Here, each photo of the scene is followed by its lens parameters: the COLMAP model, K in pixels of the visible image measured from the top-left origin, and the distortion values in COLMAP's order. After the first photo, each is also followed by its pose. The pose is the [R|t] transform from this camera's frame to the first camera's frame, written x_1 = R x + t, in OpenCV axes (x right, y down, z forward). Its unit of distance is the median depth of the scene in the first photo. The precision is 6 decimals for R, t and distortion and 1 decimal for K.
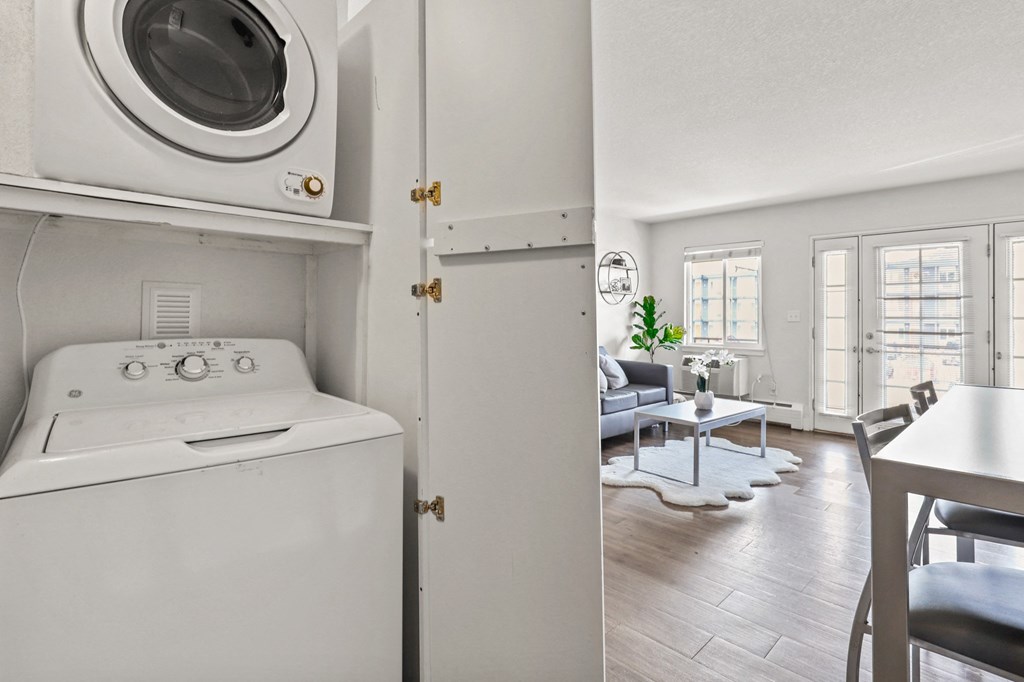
lens RADIAL K [[505.9, 0, 509.6], [0, 505.9, 316.6], [0, 0, 1]] dist [-0.012694, 0.006313]
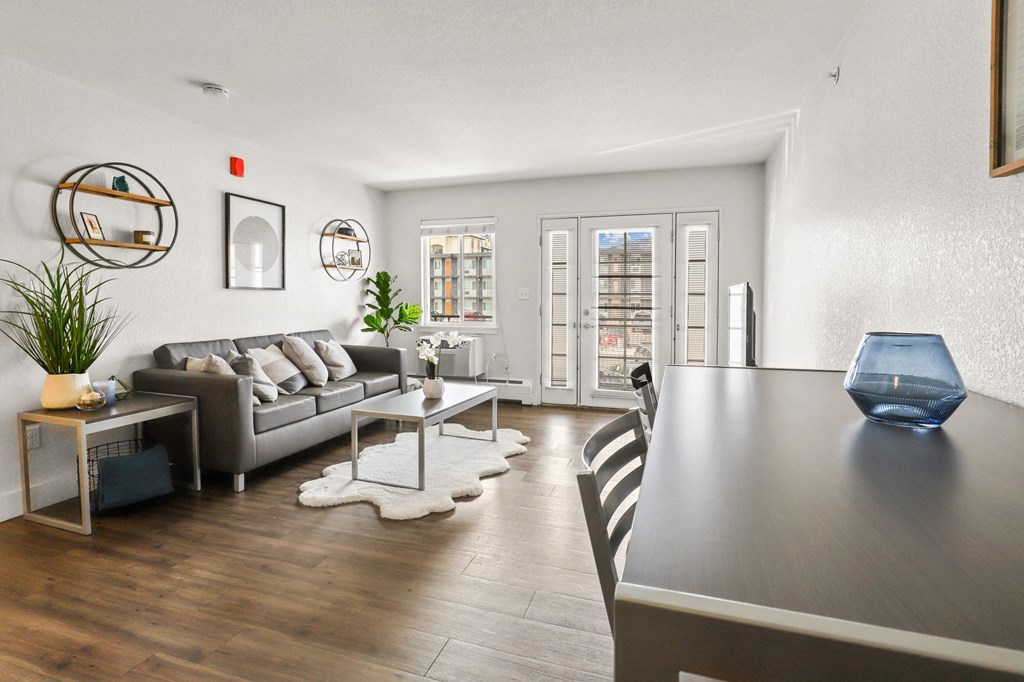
lens RADIAL K [[505.9, 0, 509.8], [0, 505.9, 322.3], [0, 0, 1]] dist [-0.012694, 0.006313]
pose [[0.889520, -0.027614, 0.456061, 0.079035], [0.002991, 0.998503, 0.054623, 0.000558], [-0.456887, -0.047224, 0.888270, 0.117450]]
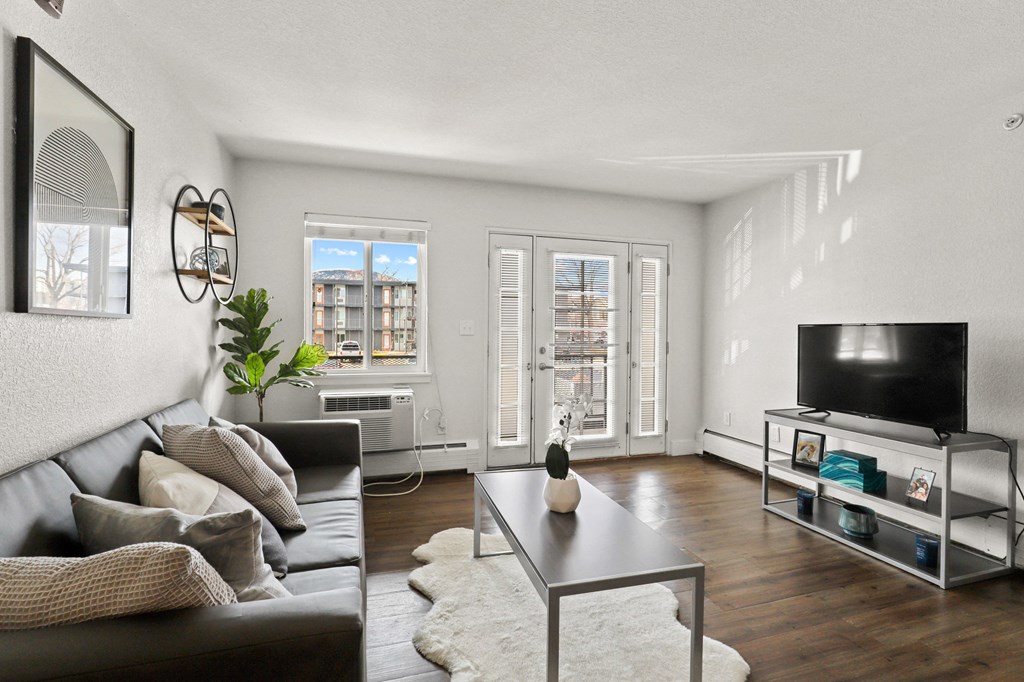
lens RADIAL K [[474.5, 0, 506.1], [0, 474.5, 338.1], [0, 0, 1]] dist [-0.007738, 0.001638]
pose [[0.452745, -0.020514, 0.891404, -0.059025], [-0.007392, 0.999615, 0.026759, -0.005297], [-0.891610, -0.018704, 0.452419, 0.654350]]
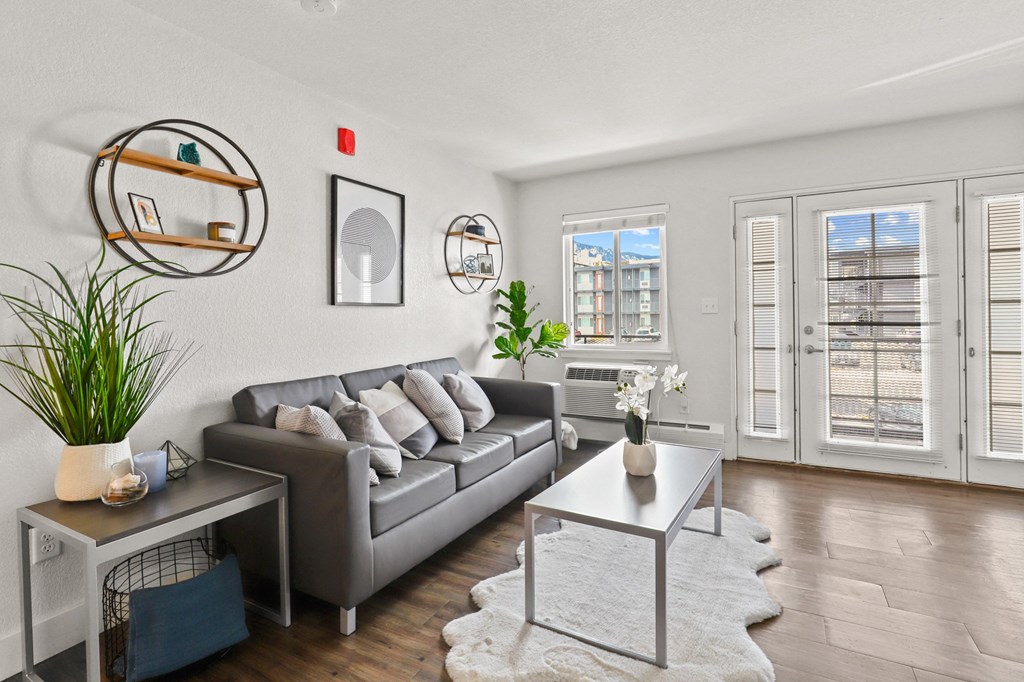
lens RADIAL K [[505.9, 0, 511.0], [0, 505.9, 316.5], [0, 0, 1]] dist [-0.012694, 0.006313]
pose [[0.954877, -0.022539, 0.296144, 0.070329], [0.020422, 0.999739, 0.010239, 0.001164], [-0.296297, -0.003729, 0.955089, 0.402230]]
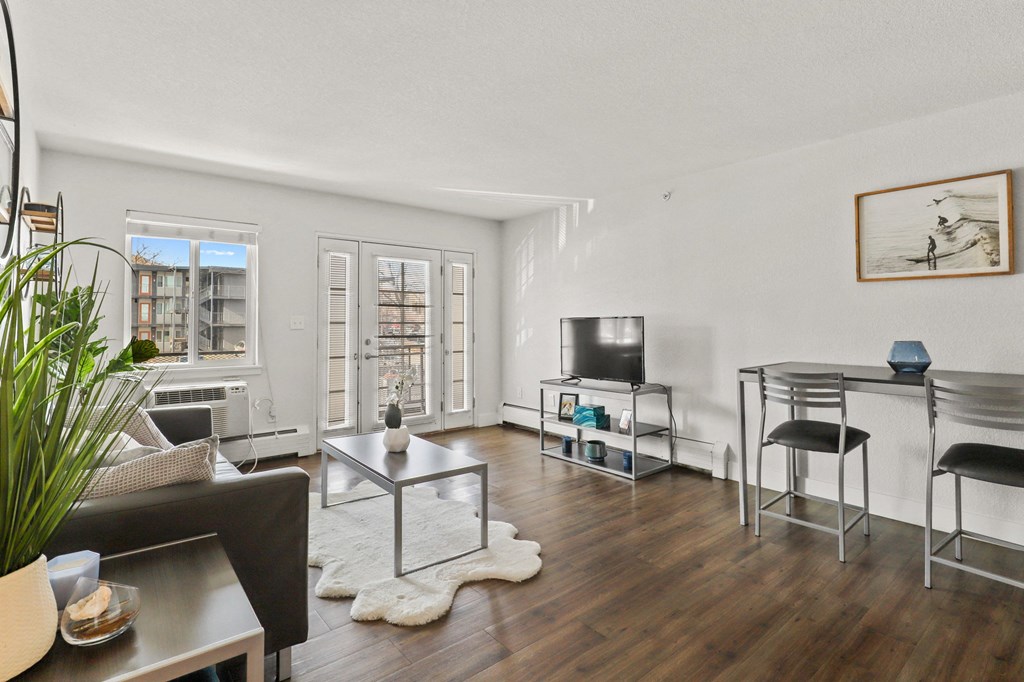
lens RADIAL K [[505.9, 0, 518.7], [0, 505.9, 310.3], [0, 0, 1]] dist [-0.012694, 0.006313]
pose [[0.068411, 0.016949, 0.997513, -0.267500], [0.000683, 0.999855, -0.017036, -0.007285], [-0.997657, 0.001847, 0.068390, 0.606542]]
